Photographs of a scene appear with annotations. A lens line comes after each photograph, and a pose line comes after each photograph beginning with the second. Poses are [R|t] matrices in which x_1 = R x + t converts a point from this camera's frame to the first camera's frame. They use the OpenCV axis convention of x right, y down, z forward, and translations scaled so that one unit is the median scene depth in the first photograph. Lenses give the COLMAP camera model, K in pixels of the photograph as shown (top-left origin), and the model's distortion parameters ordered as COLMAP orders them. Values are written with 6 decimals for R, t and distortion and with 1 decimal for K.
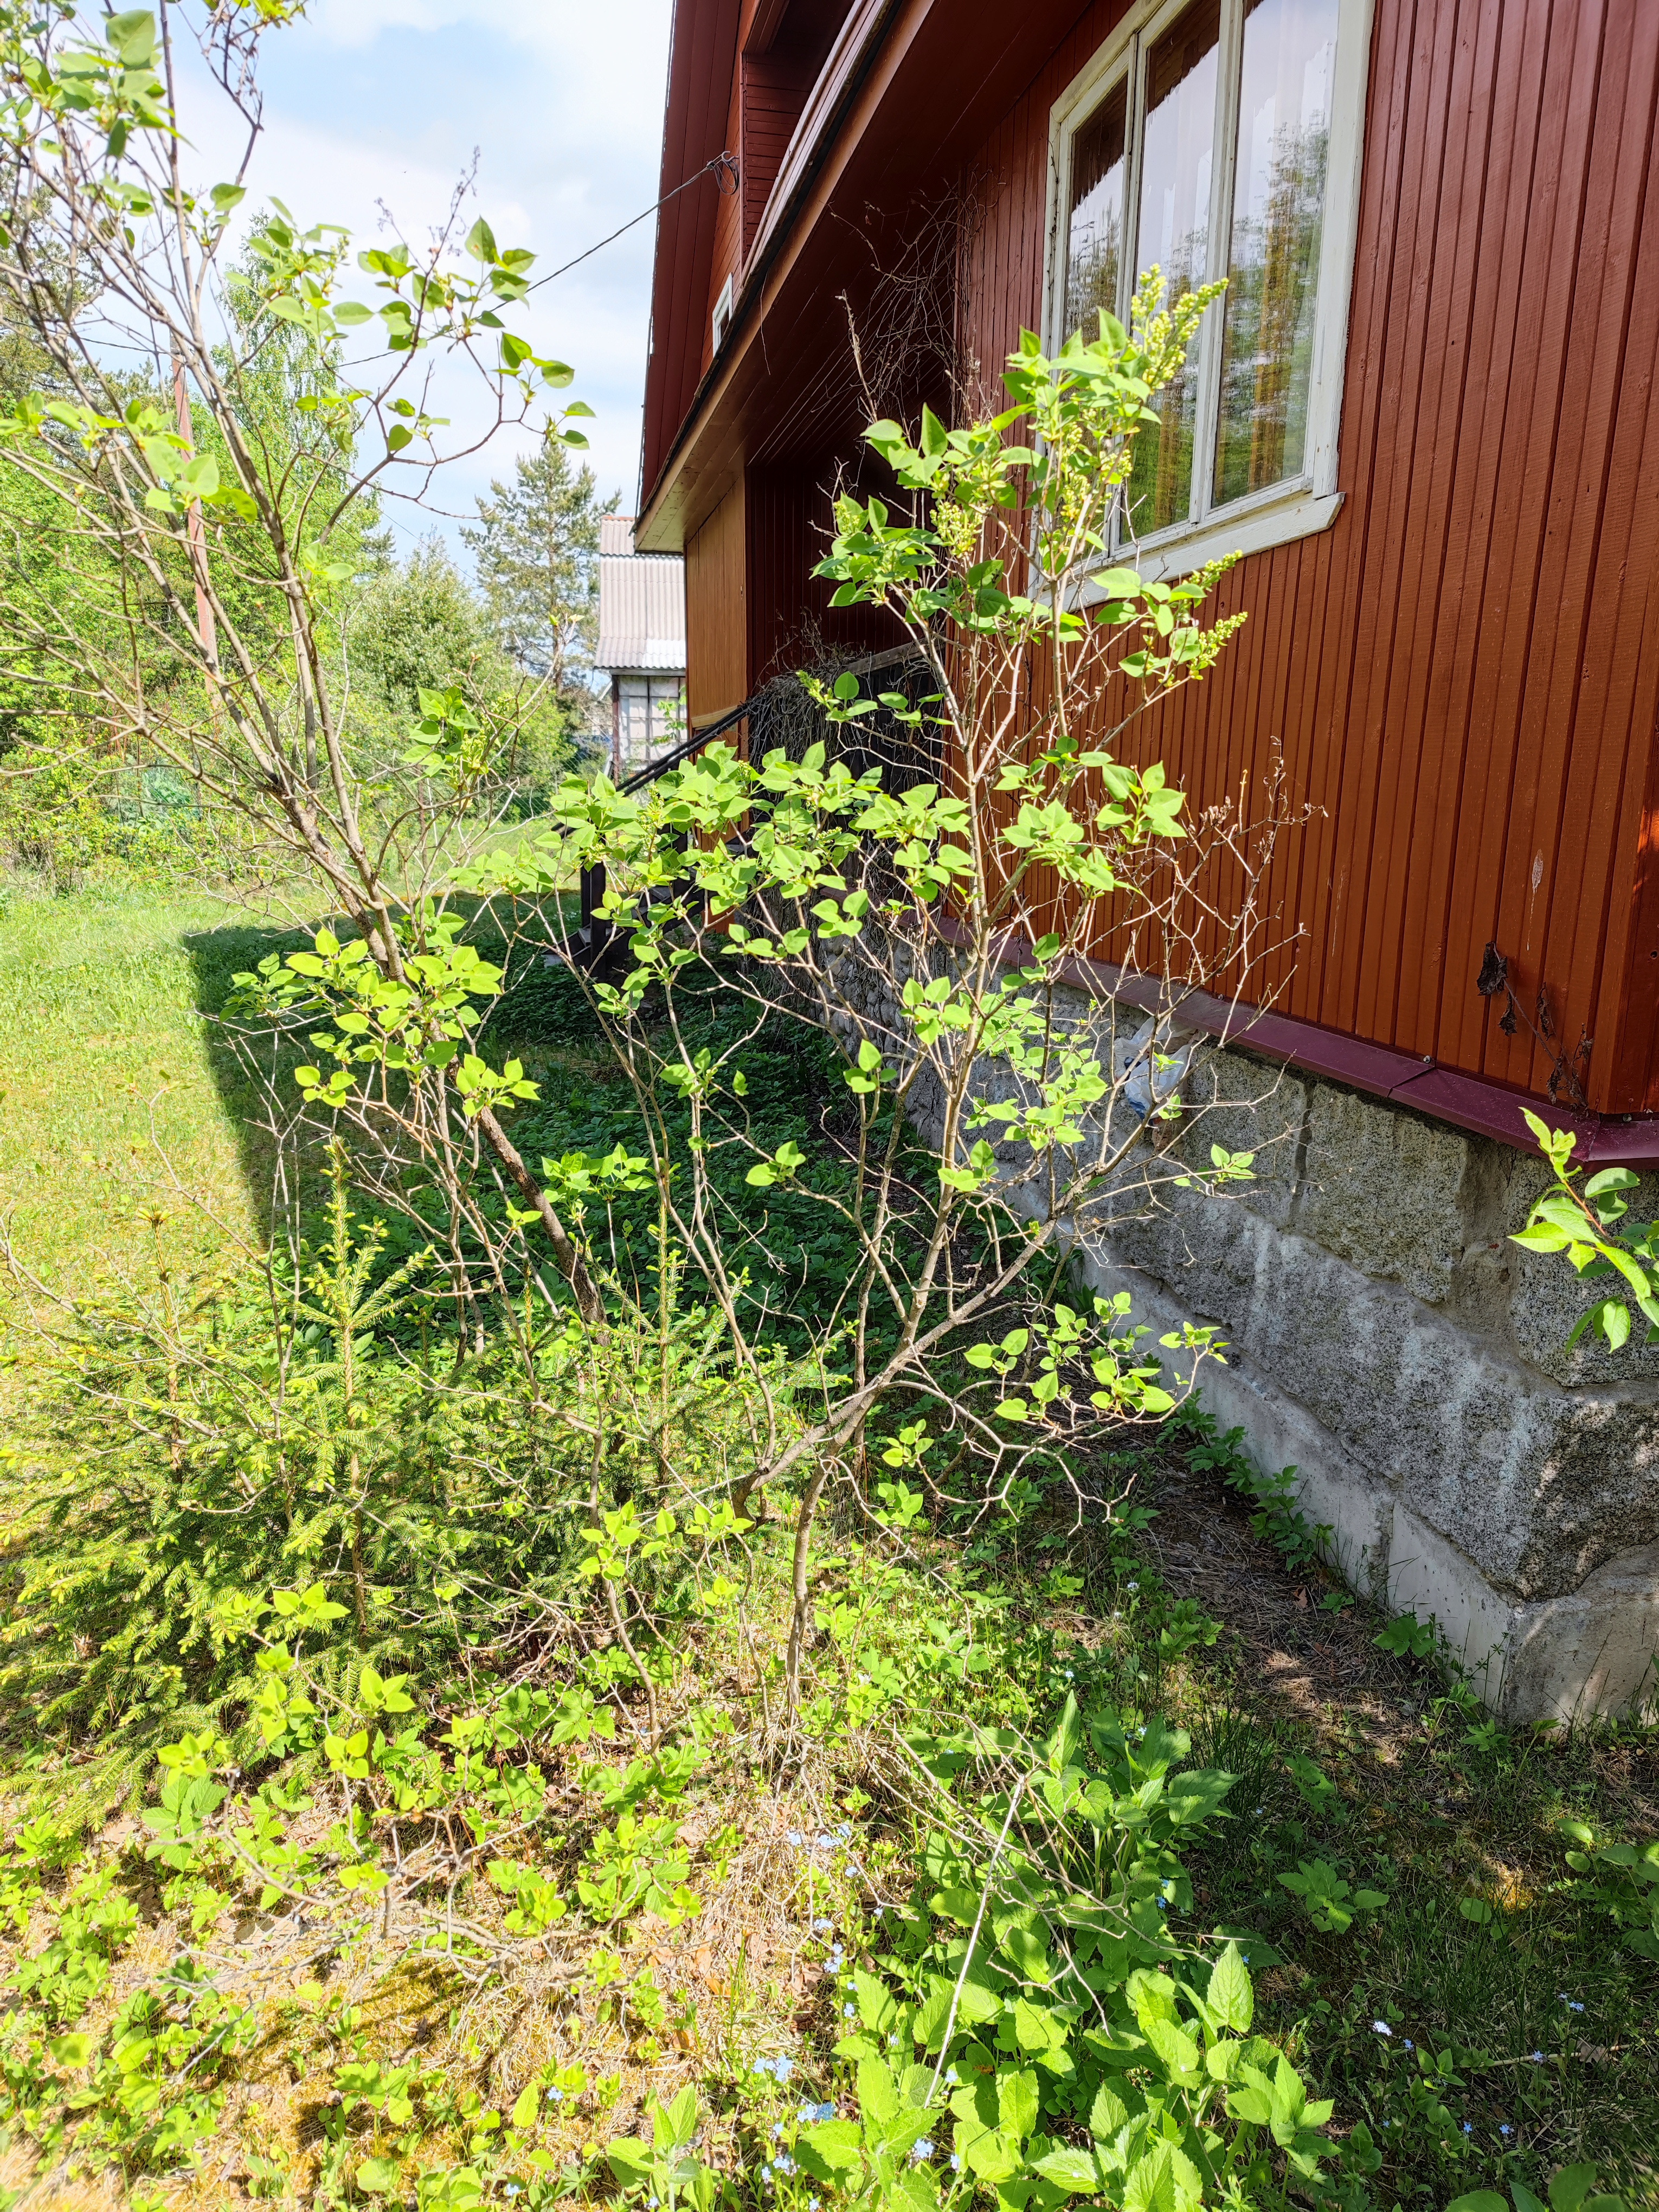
lens RADIAL K [[1485.1, 0, 829.5], [0, 1485.1, 1106.0], [0, 0, 1]] dist [0.065768, -0.062600]
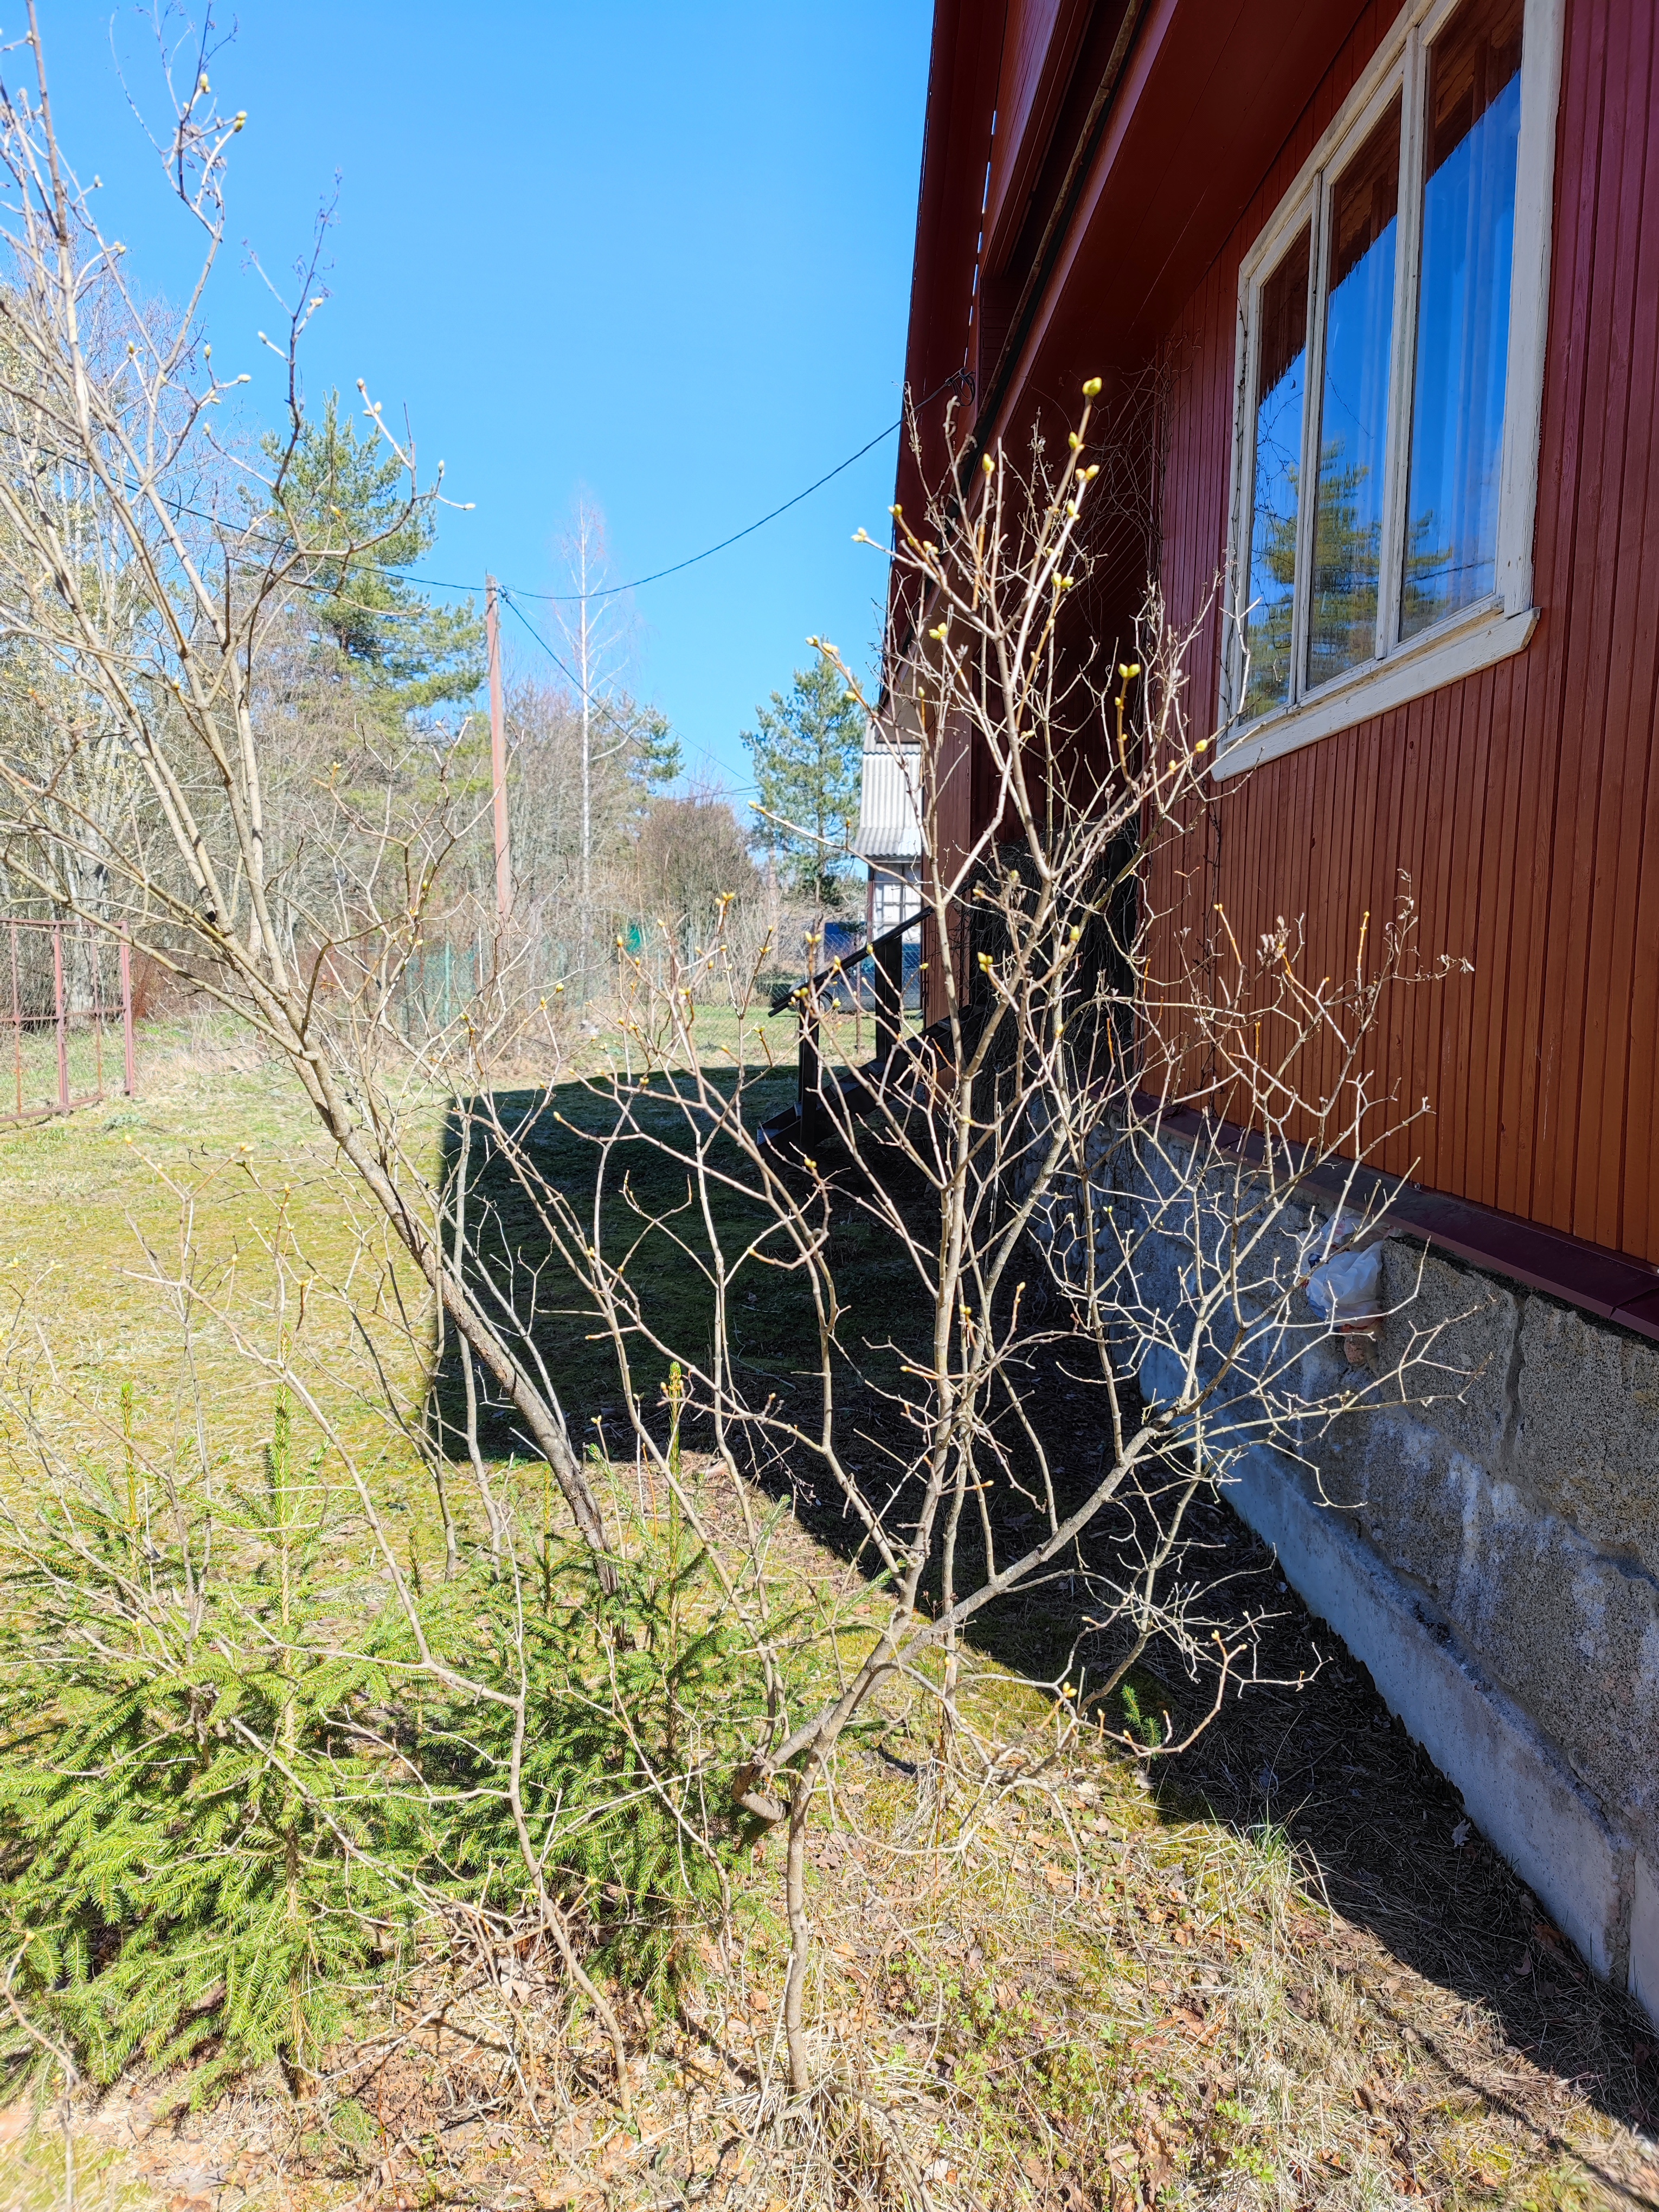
lens RADIAL K [[1485.1, 0, 829.5], [0, 1485.1, 1106.0], [0, 0, 1]] dist [0.065768, -0.062600]
pose [[0.984654, 0.006802, -0.174386, 0.091606], [-0.027503, 0.992801, -0.116571, -0.011307], [0.172337, 0.119578, 0.977753, 0.115524]]
